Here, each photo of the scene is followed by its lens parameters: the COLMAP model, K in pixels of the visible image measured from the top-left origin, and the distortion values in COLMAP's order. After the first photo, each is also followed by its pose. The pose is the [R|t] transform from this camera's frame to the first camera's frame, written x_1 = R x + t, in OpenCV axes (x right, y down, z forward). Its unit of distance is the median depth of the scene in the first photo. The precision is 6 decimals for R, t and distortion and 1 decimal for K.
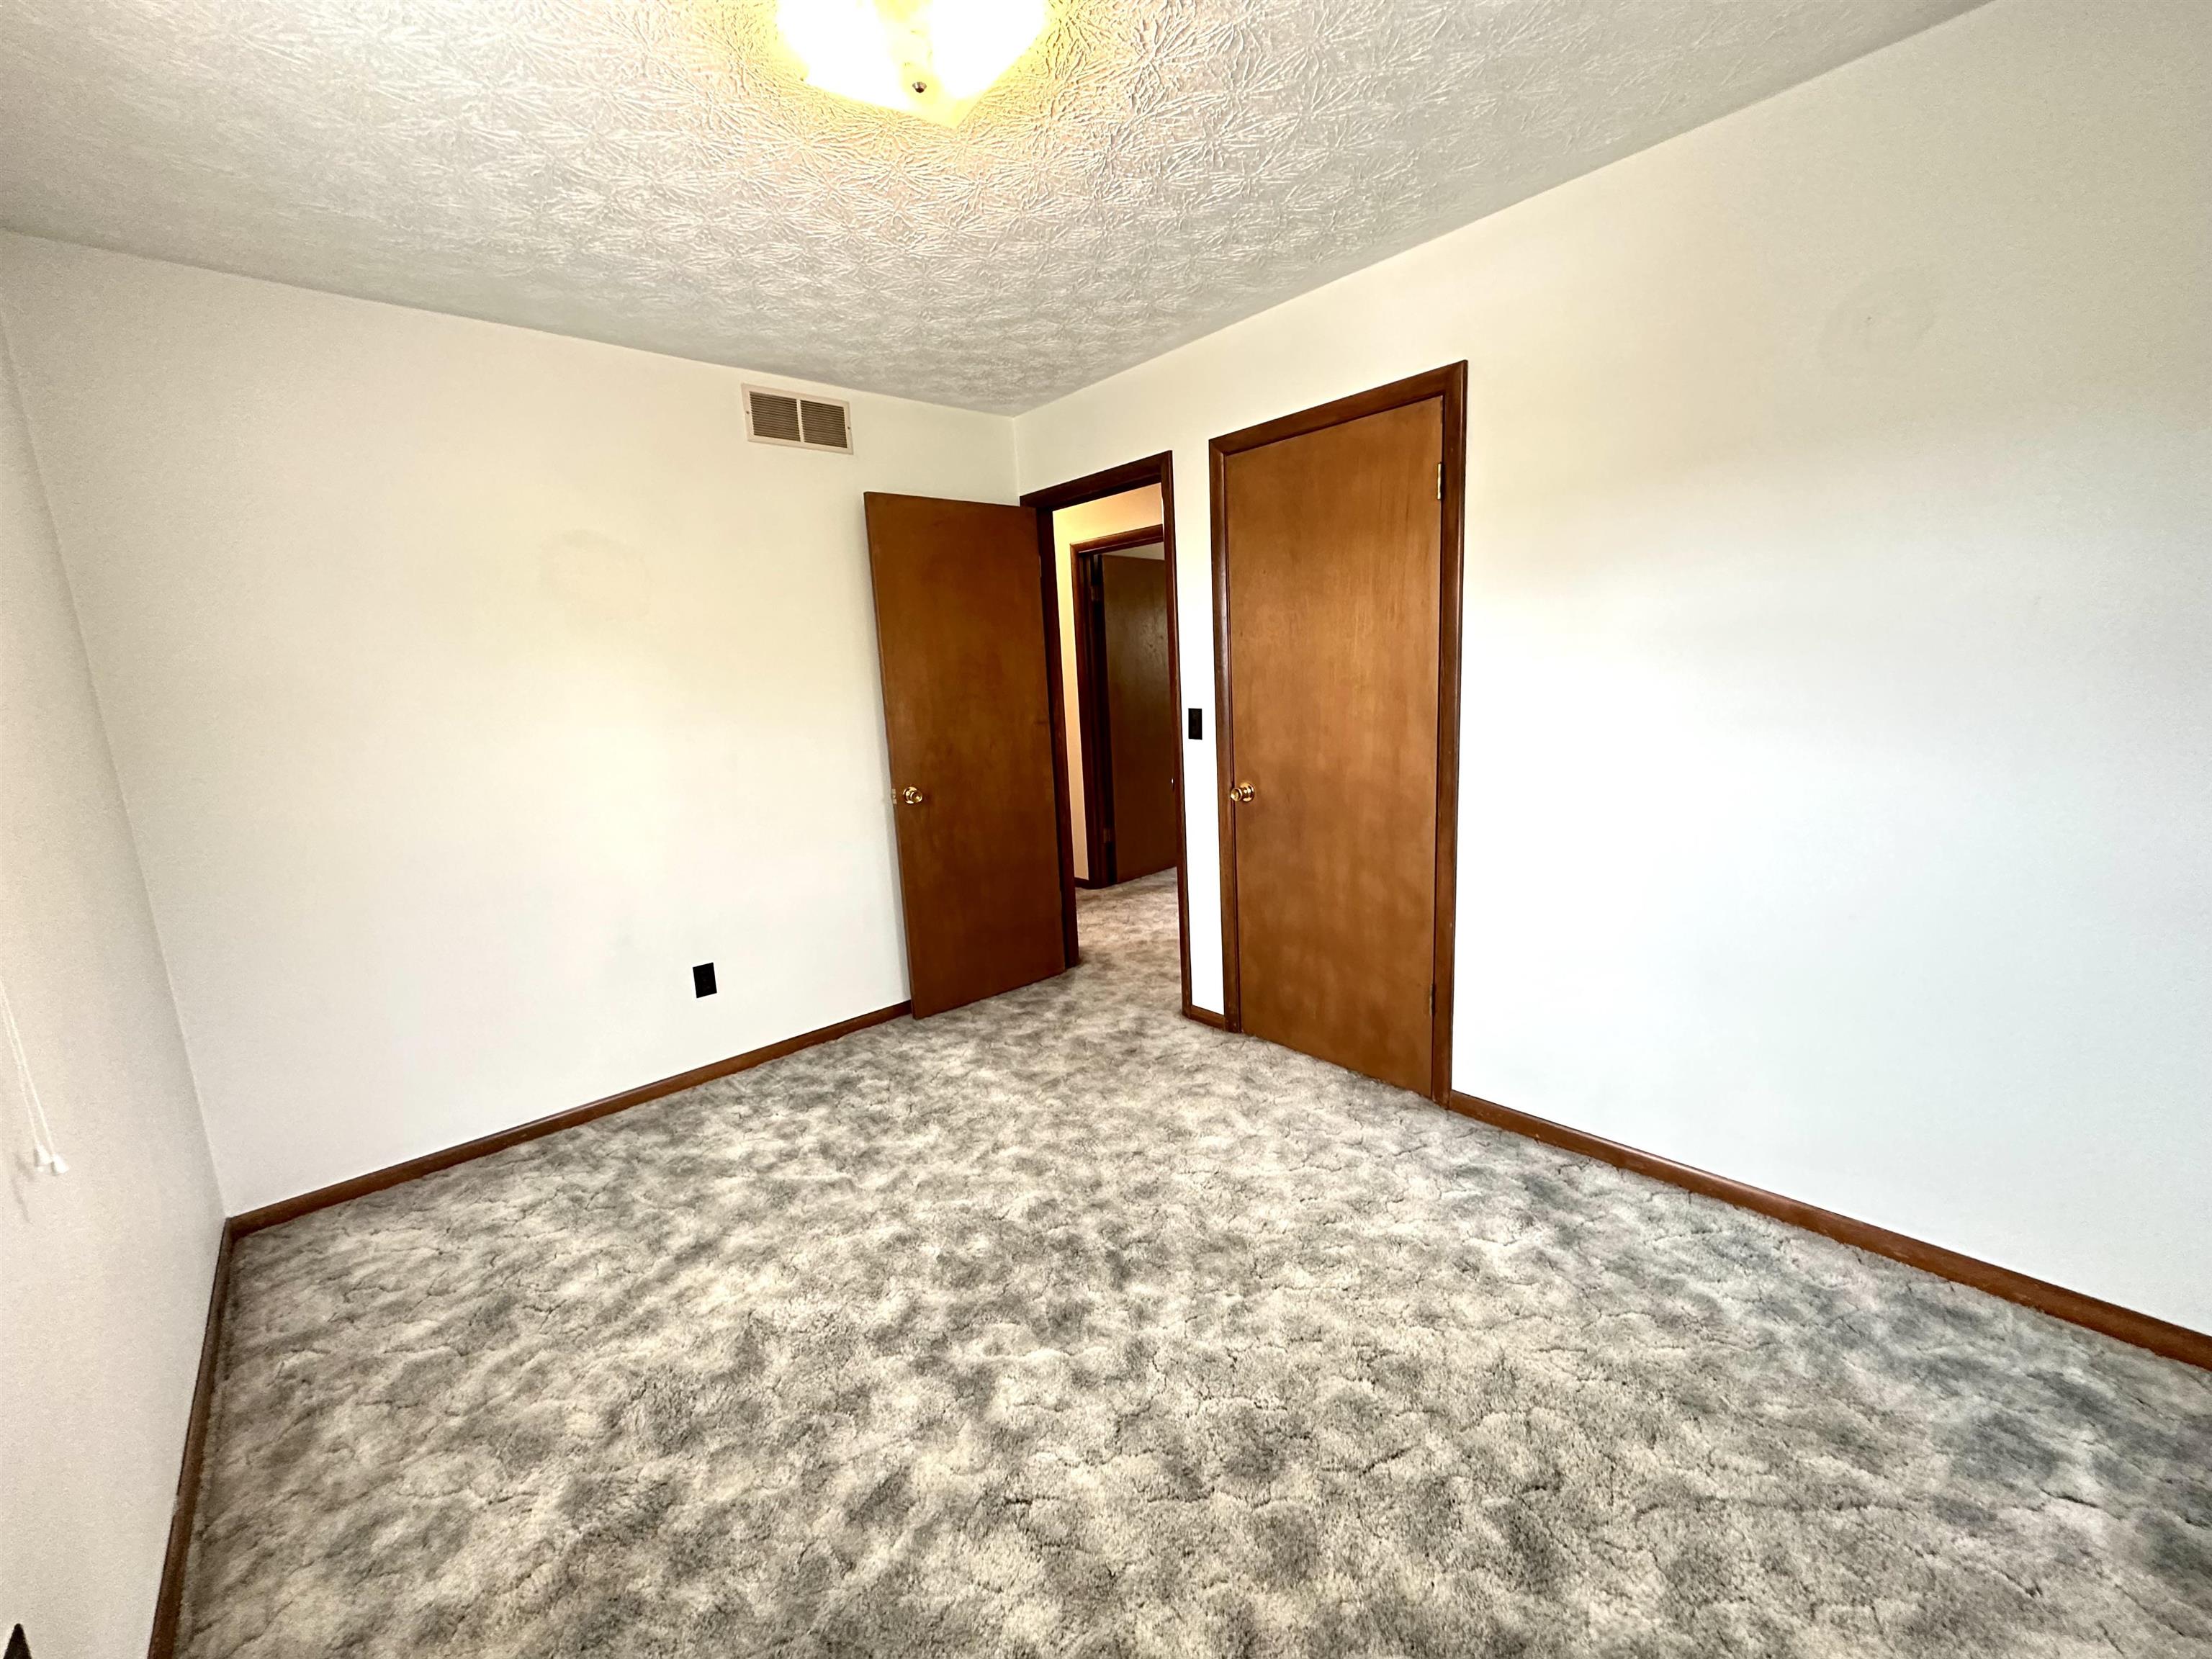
lens RADIAL K [[877.9, 0, 1105.3], [0, 877.9, 829.7], [0, 0, 1]] dist [-0.001860, 0.000250]
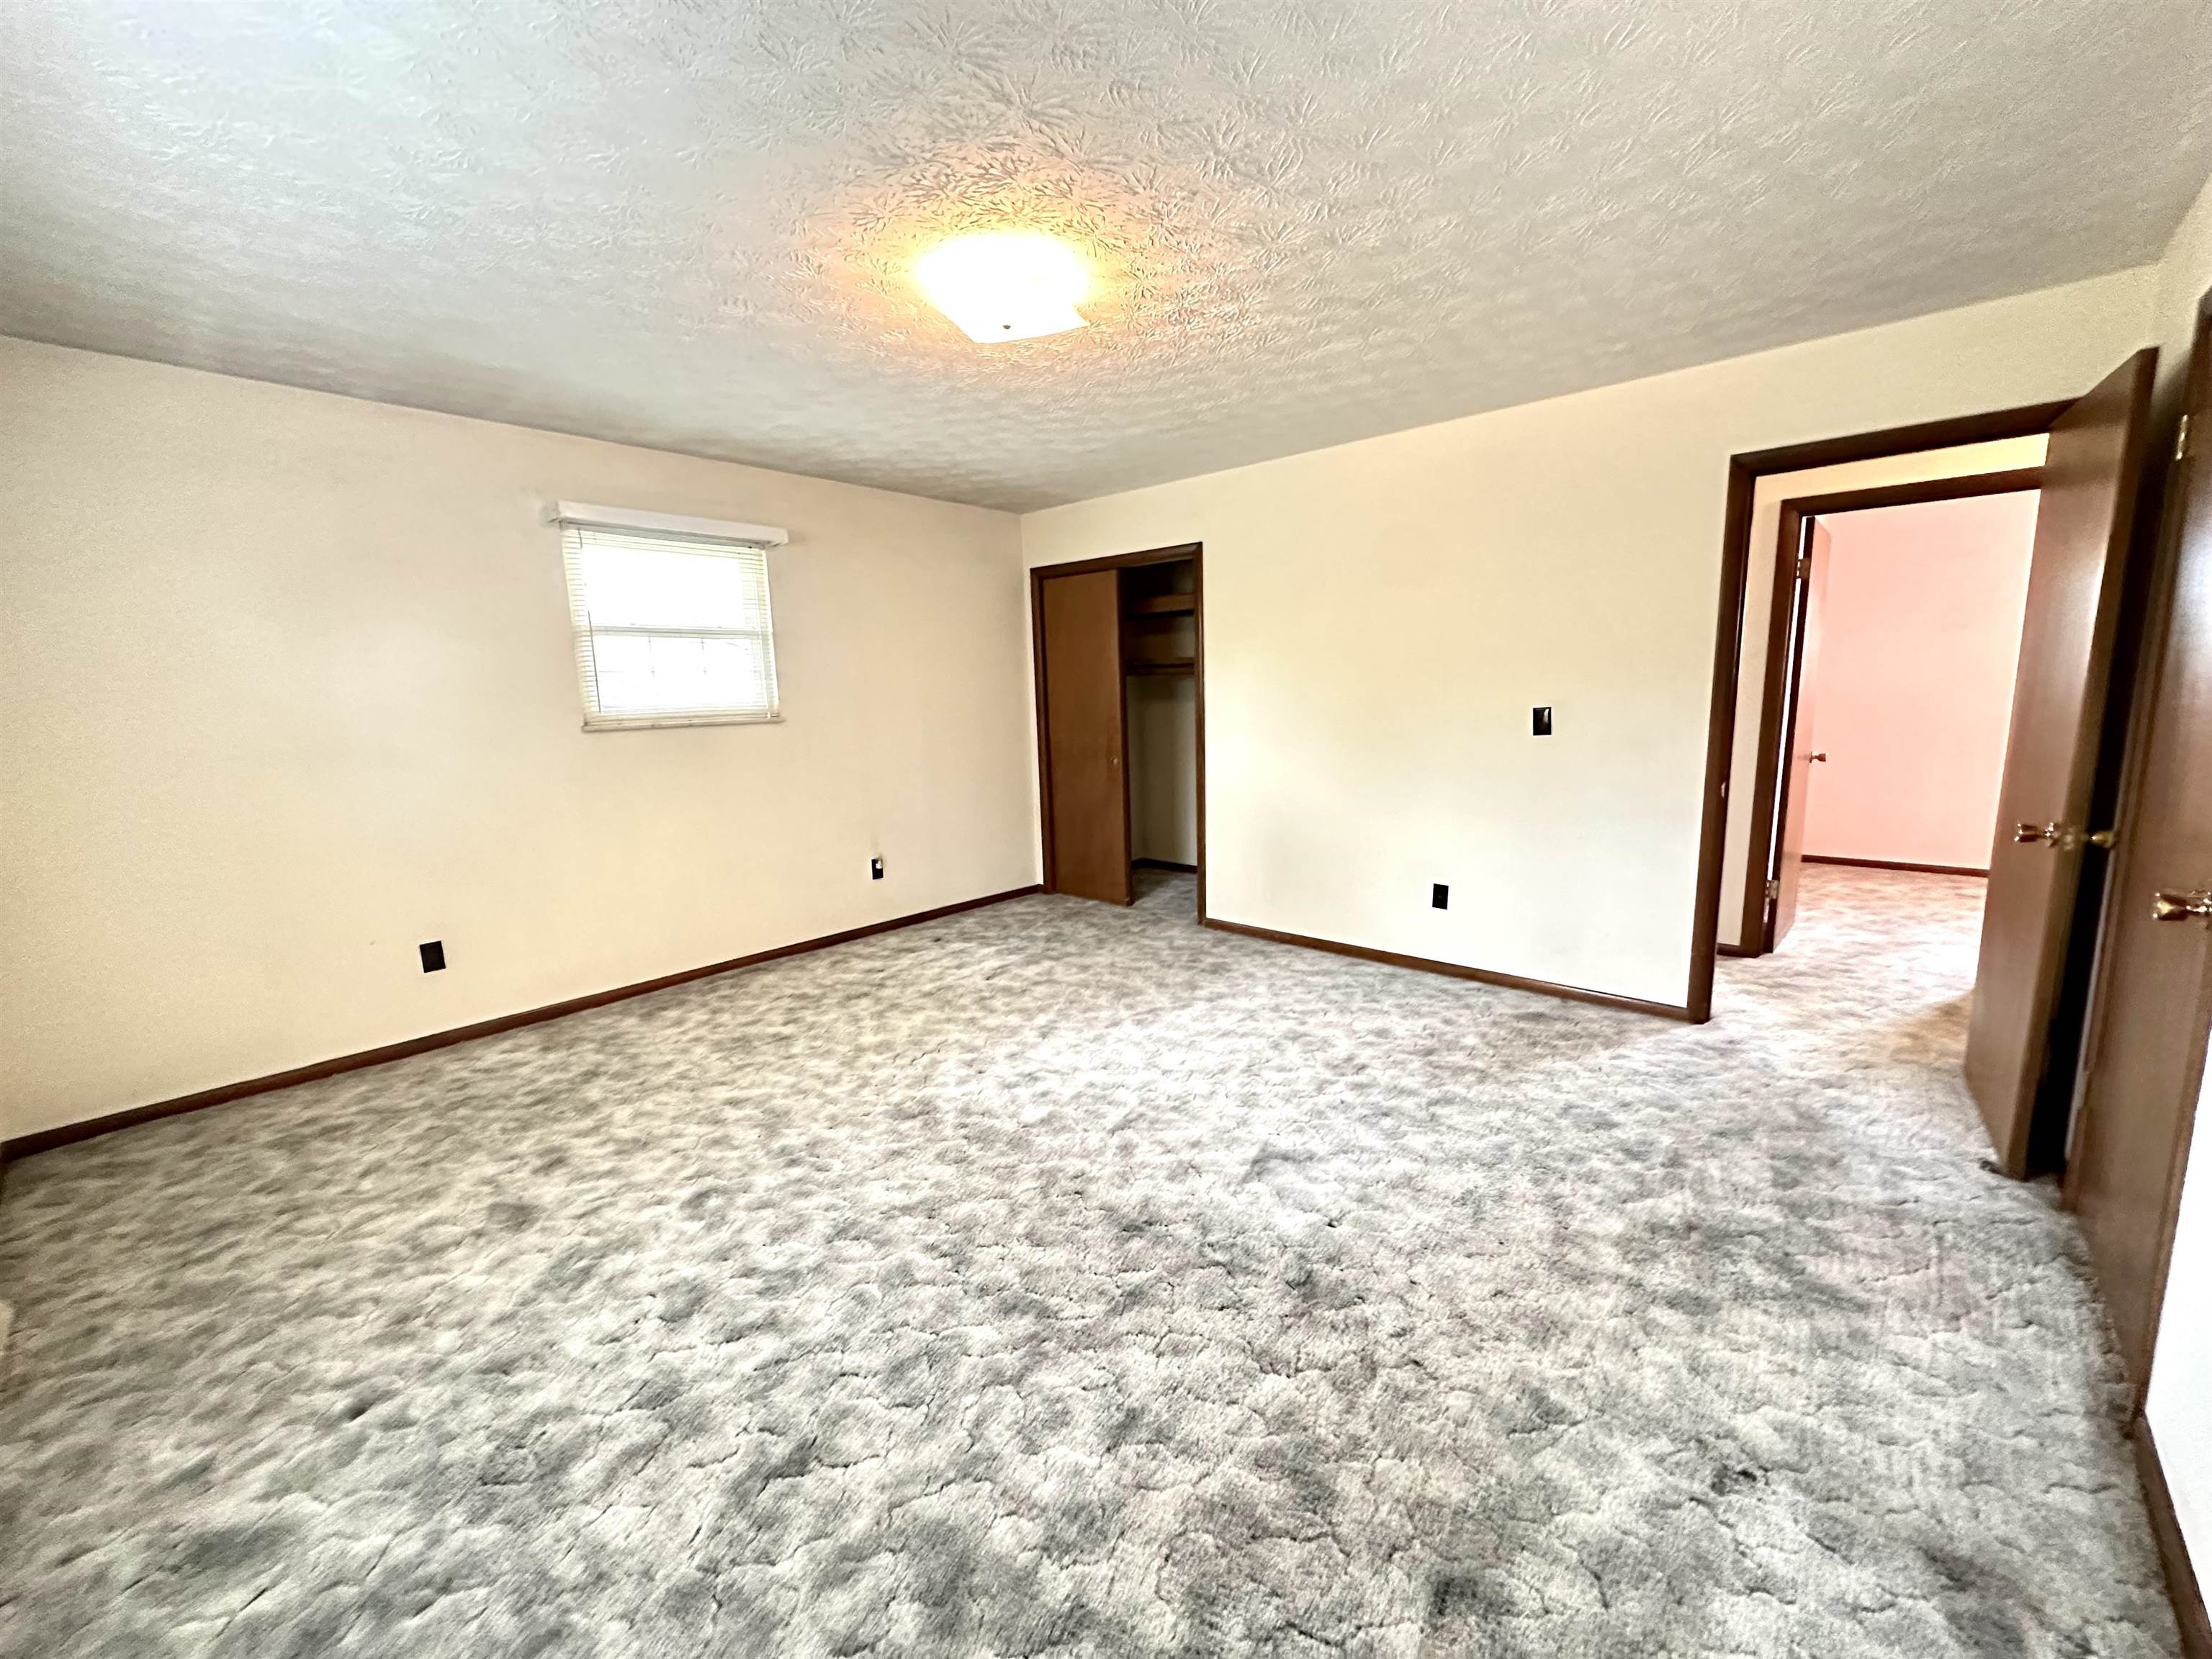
lens RADIAL K [[877.9, 0, 1105.3], [0, 877.9, 829.7], [0, 0, 1]] dist [-0.001860, 0.000250]
pose [[-0.990978, 0.093160, -0.096348, 0.121307], [0.057037, 0.943705, 0.325833, -0.279137], [0.121278, 0.317398, -0.940505, 1.639503]]
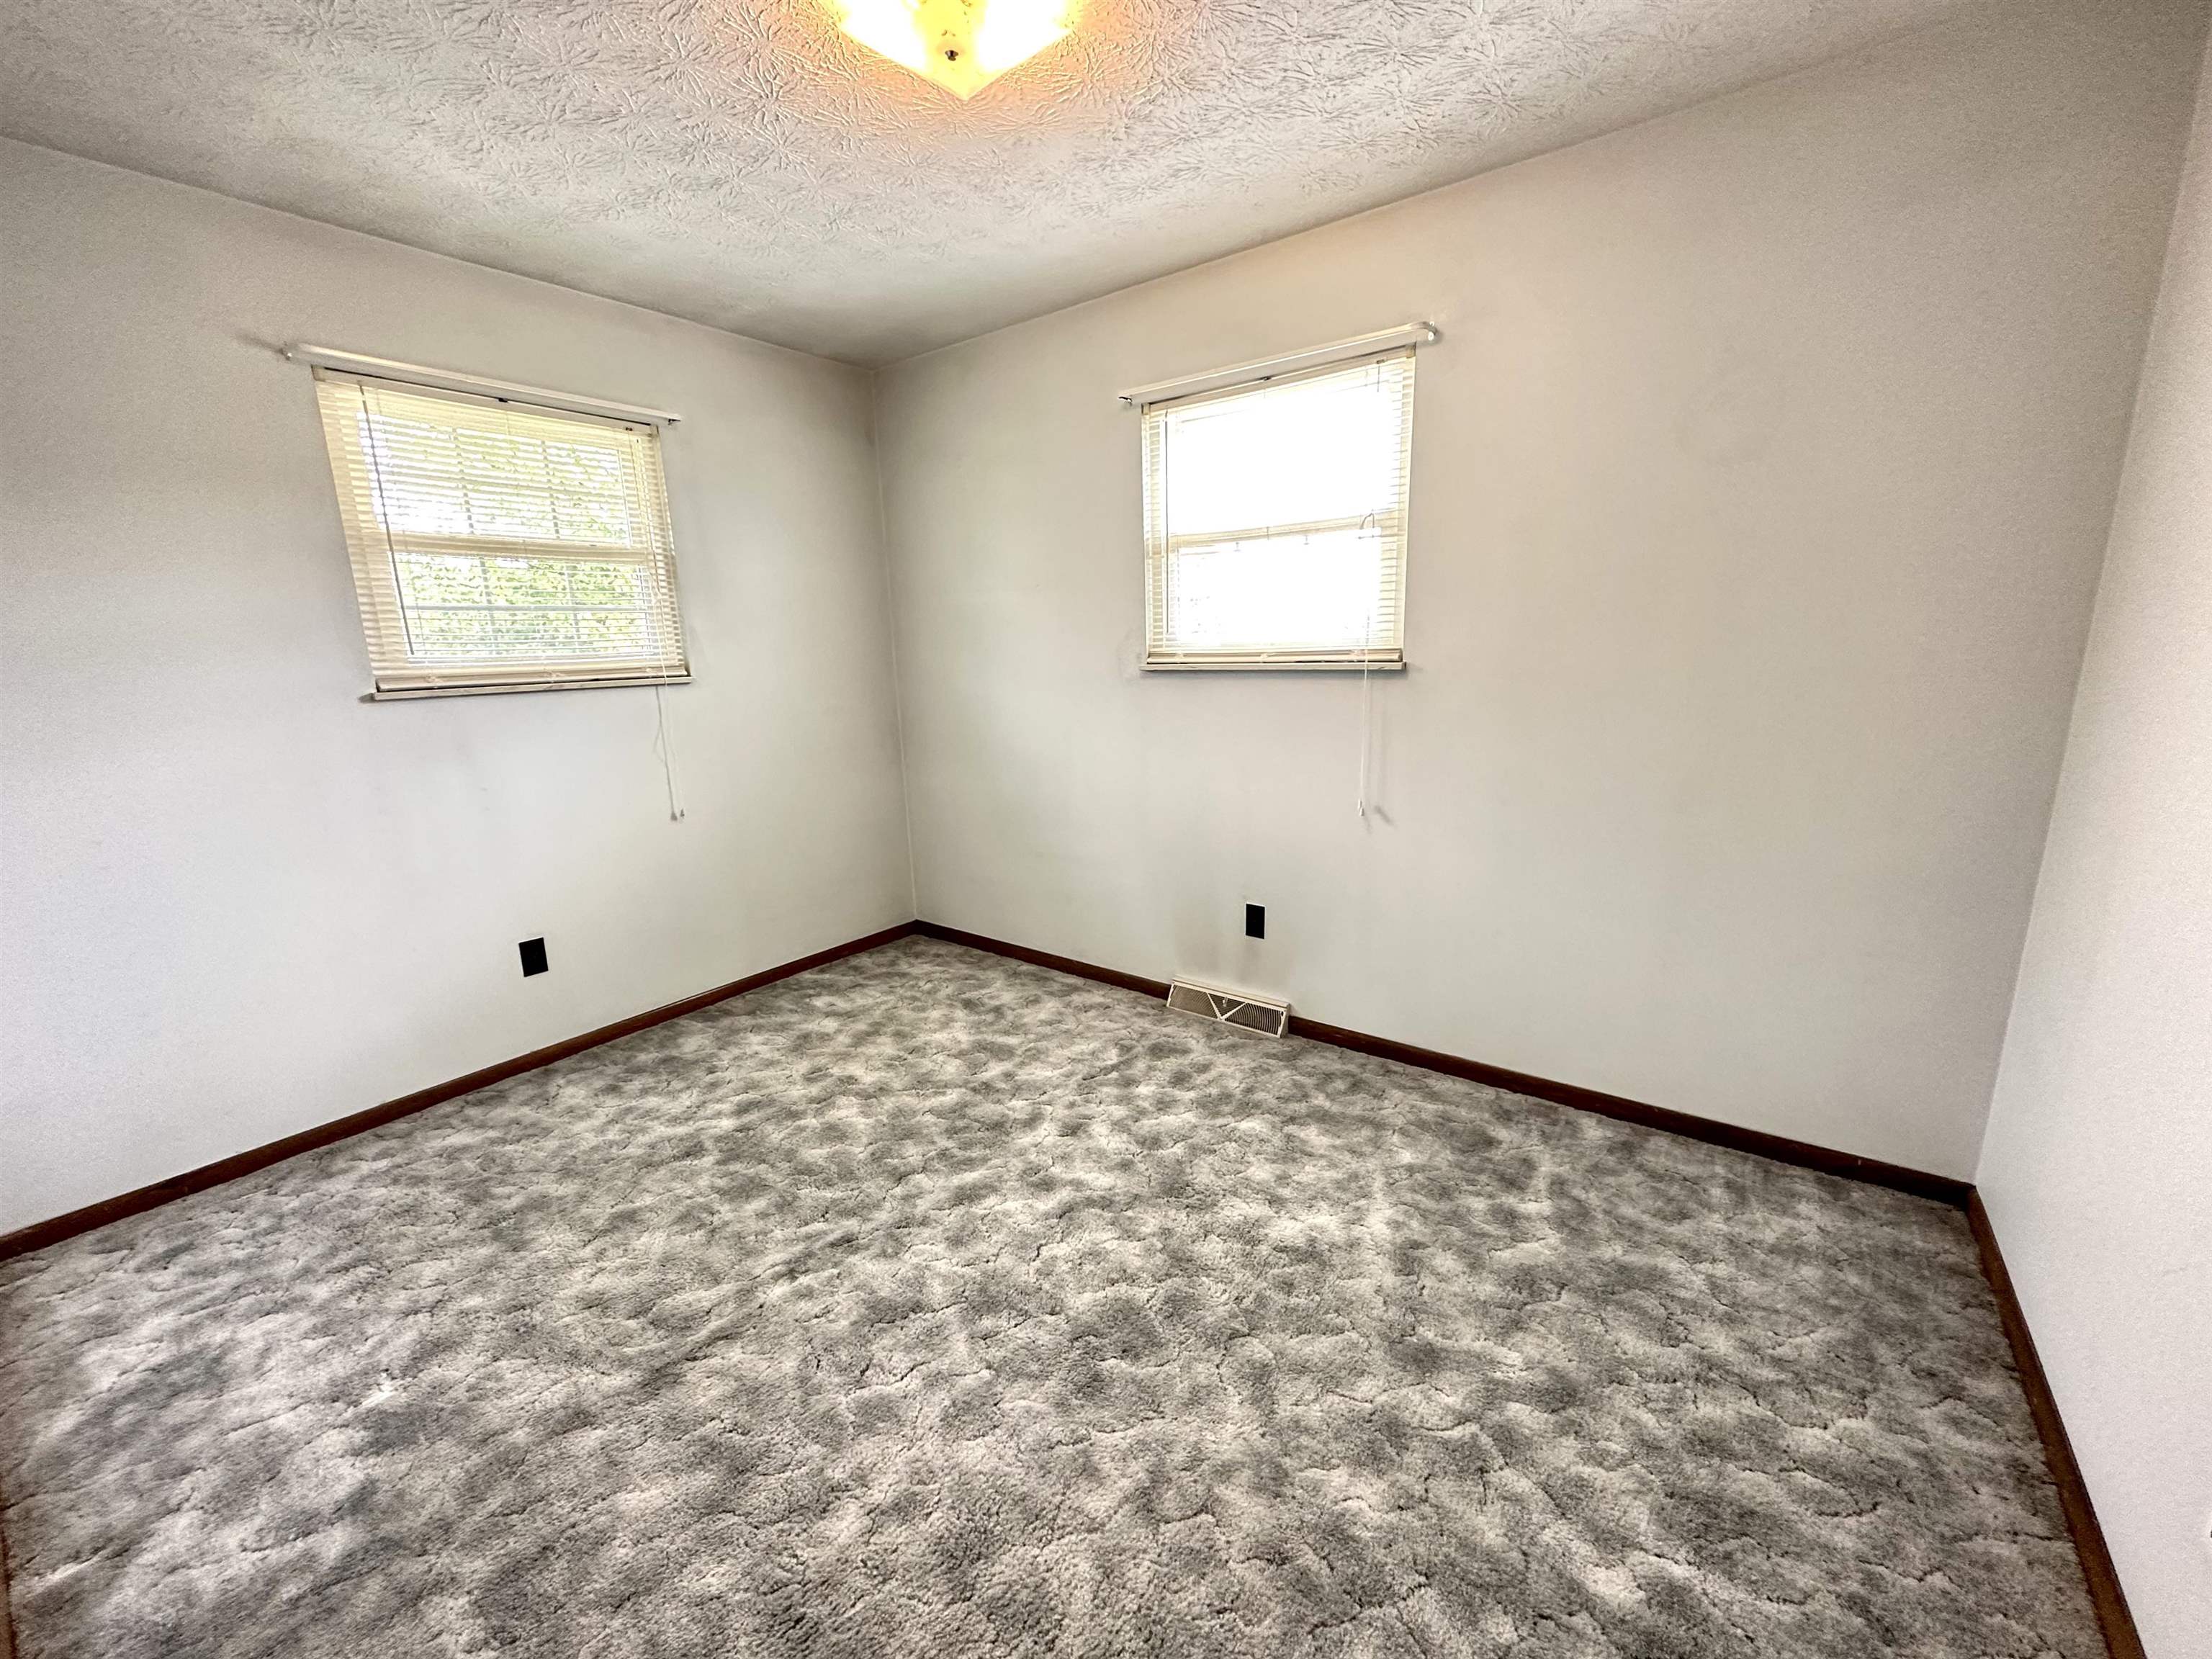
lens RADIAL K [[877.9, 0, 1105.3], [0, 877.9, 829.7], [0, 0, 1]] dist [-0.001860, 0.000250]
pose [[-0.981532, 0.112554, -0.154684, -0.072277], [0.044660, 0.921072, 0.386823, -0.239972], [0.186014, 0.372771, -0.909088, 1.453044]]
